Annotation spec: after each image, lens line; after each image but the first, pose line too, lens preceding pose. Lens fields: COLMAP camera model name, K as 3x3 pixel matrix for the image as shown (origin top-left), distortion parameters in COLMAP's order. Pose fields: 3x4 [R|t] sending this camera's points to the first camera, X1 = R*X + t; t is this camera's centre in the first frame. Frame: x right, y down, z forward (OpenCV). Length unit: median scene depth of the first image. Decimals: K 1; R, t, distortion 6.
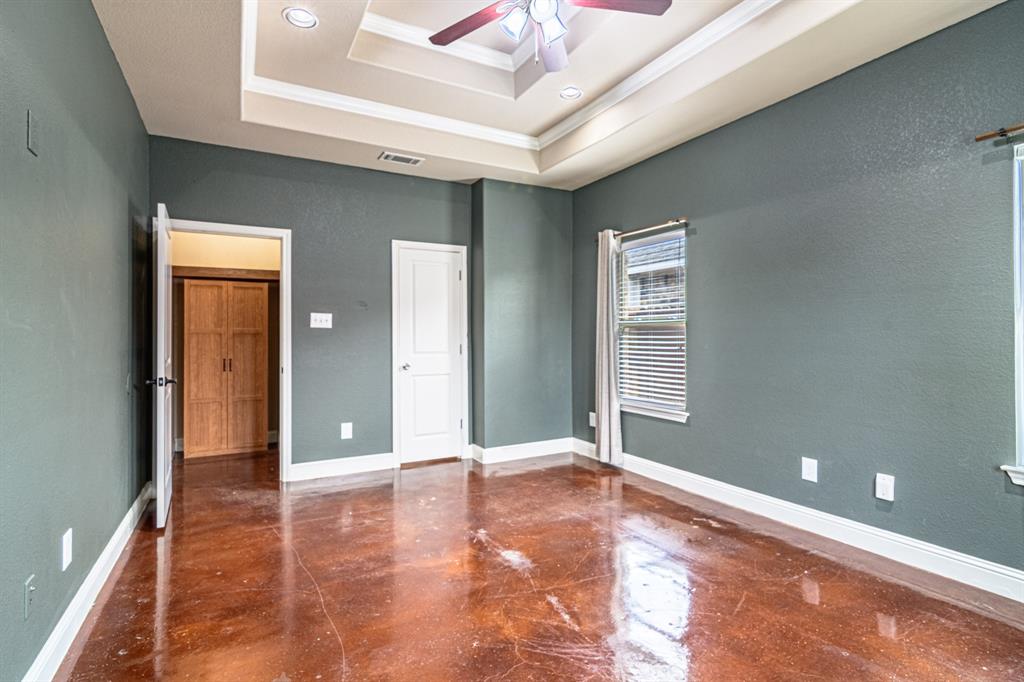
lens RADIAL K [[496.1, 0, 510.6], [0, 496.1, 333.0], [0, 0, 1]] dist [-0.000699, -0.000342]
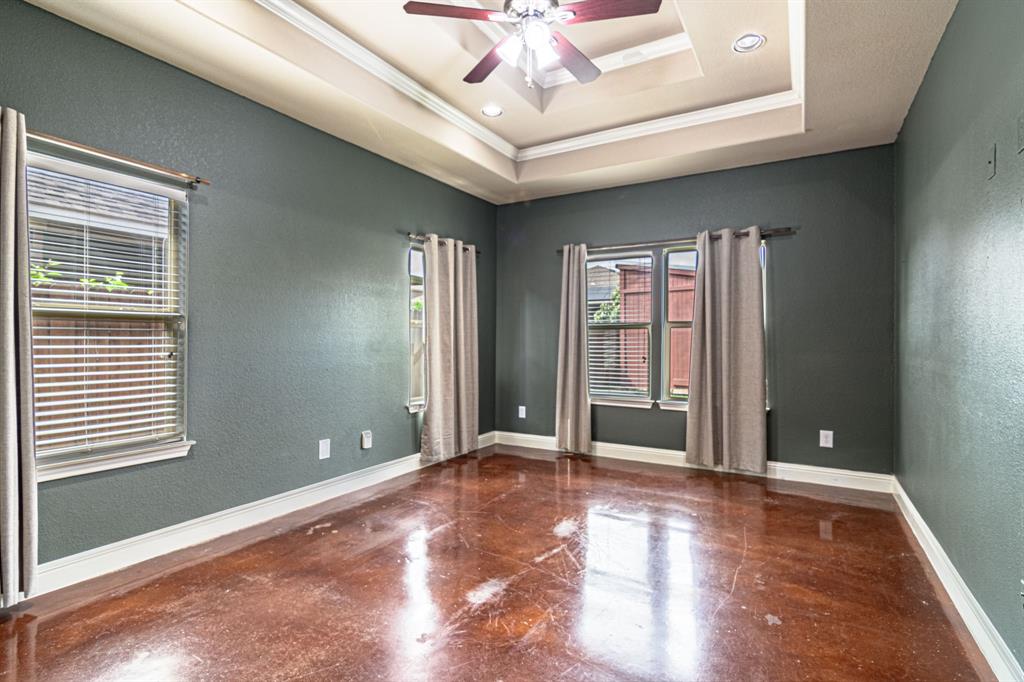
lens RADIAL K [[496.1, 0, 510.6], [0, 496.1, 333.0], [0, 0, 1]] dist [-0.000699, -0.000342]
pose [[-0.507499, 0.016607, 0.861492, -0.731232], [-0.006620, 0.999710, -0.023171, 0.020038], [-0.861627, -0.017462, -0.507242, 1.341273]]
